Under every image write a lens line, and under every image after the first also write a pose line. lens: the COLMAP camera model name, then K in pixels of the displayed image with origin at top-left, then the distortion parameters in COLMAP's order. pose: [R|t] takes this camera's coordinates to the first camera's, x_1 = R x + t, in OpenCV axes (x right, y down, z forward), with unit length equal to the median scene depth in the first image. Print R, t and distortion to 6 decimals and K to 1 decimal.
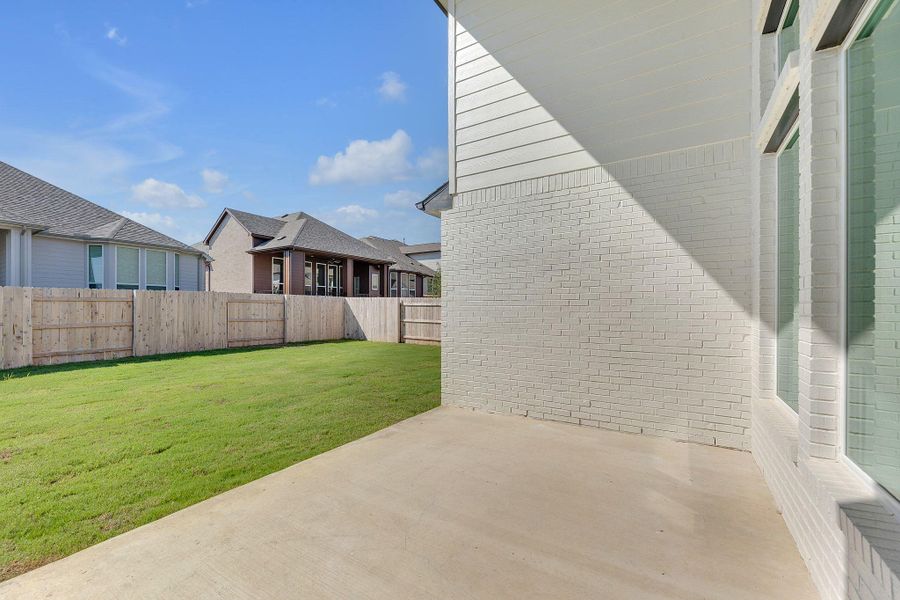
lens RADIAL K [[364.9, 0, 444.2], [0, 364.9, 313.6], [0, 0, 1]] dist [0.003532, -0.001153]
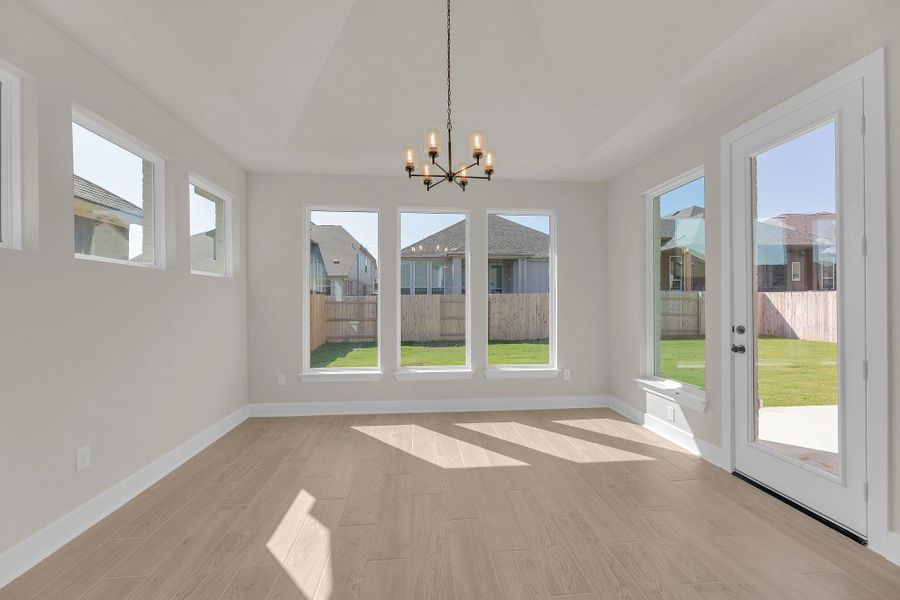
lens RADIAL K [[364.9, 0, 451.4], [0, 364.9, 307.0], [0, 0, 1]] dist [0.003532, -0.001153]
pose [[0.608283, 0.003732, -0.793711, -0.008982], [-0.005817, 0.999983, 0.000244, -0.001984], [0.793699, 0.004468, 0.608294, -0.267409]]
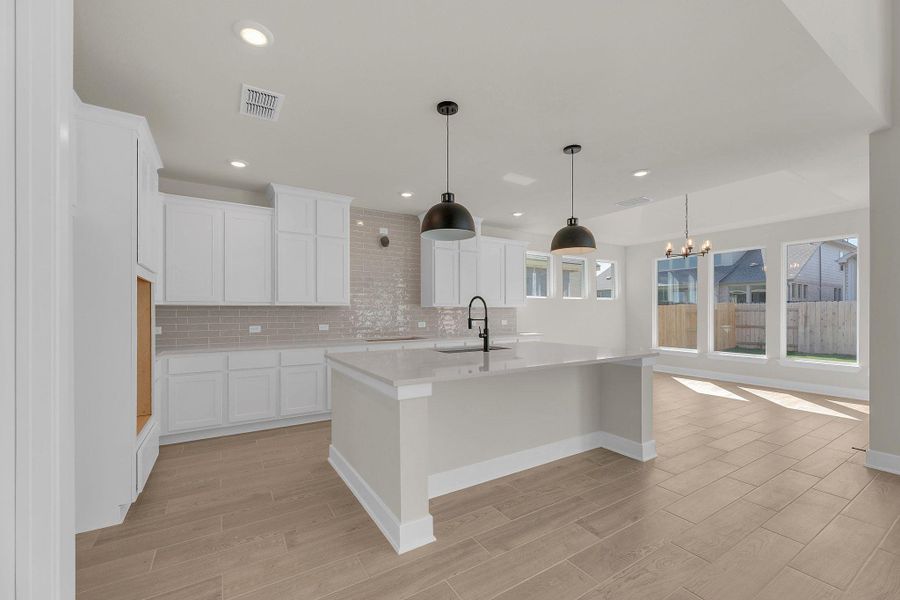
lens RADIAL K [[364.9, 0, 446.4], [0, 364.9, 311.1], [0, 0, 1]] dist [0.003532, -0.001153]
pose [[-0.439434, -0.003504, -0.898268, 0.323980], [-0.008820, 0.999961, 0.000414, -0.001664], [0.898232, 0.008105, -0.439447, -0.219045]]
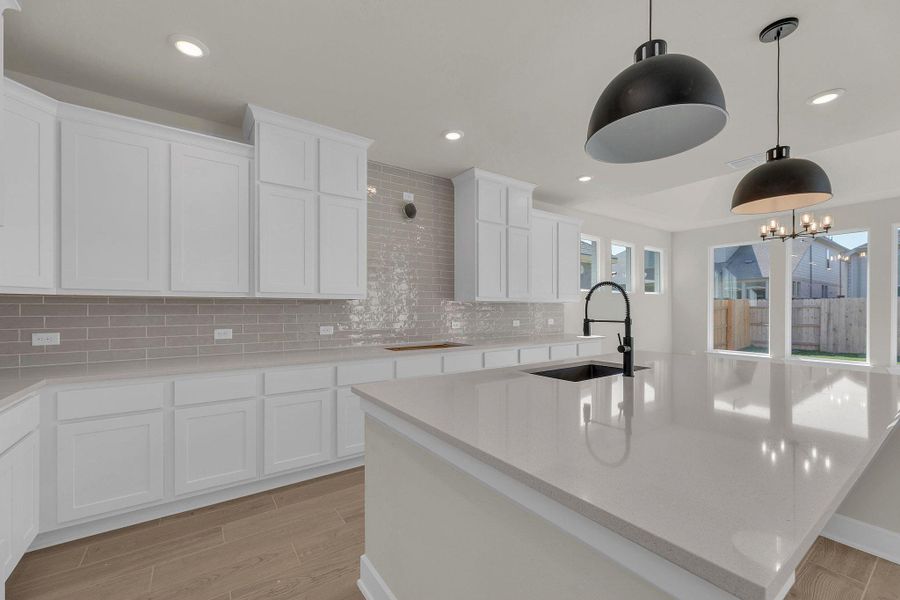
lens RADIAL K [[364.9, 0, 448.6], [0, 364.9, 308.5], [0, 0, 1]] dist [0.003532, -0.001153]
pose [[-0.389271, -0.002722, -0.921119, 0.253520], [-0.010088, 0.999948, 0.001308, -0.000608], [0.921068, 0.009802, -0.389278, -0.308843]]
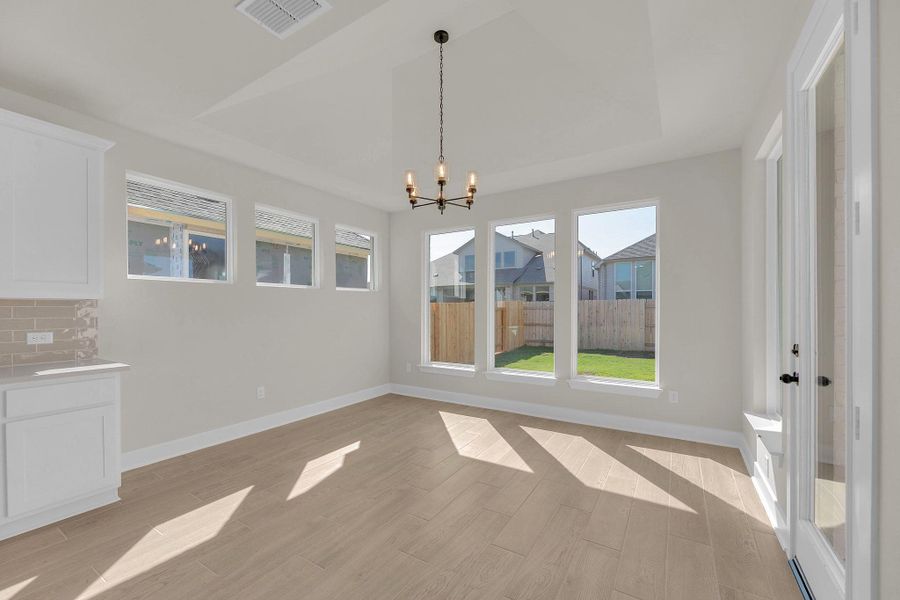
lens RADIAL K [[364.9, 0, 446.0], [0, 364.9, 312.1], [0, 0, 1]] dist [0.003532, -0.001153]
pose [[-0.001840, 0.004610, -0.999988, 0.058755], [-0.009079, 0.999948, 0.004627, -0.003391], [0.999957, 0.009087, -0.001798, -0.155281]]
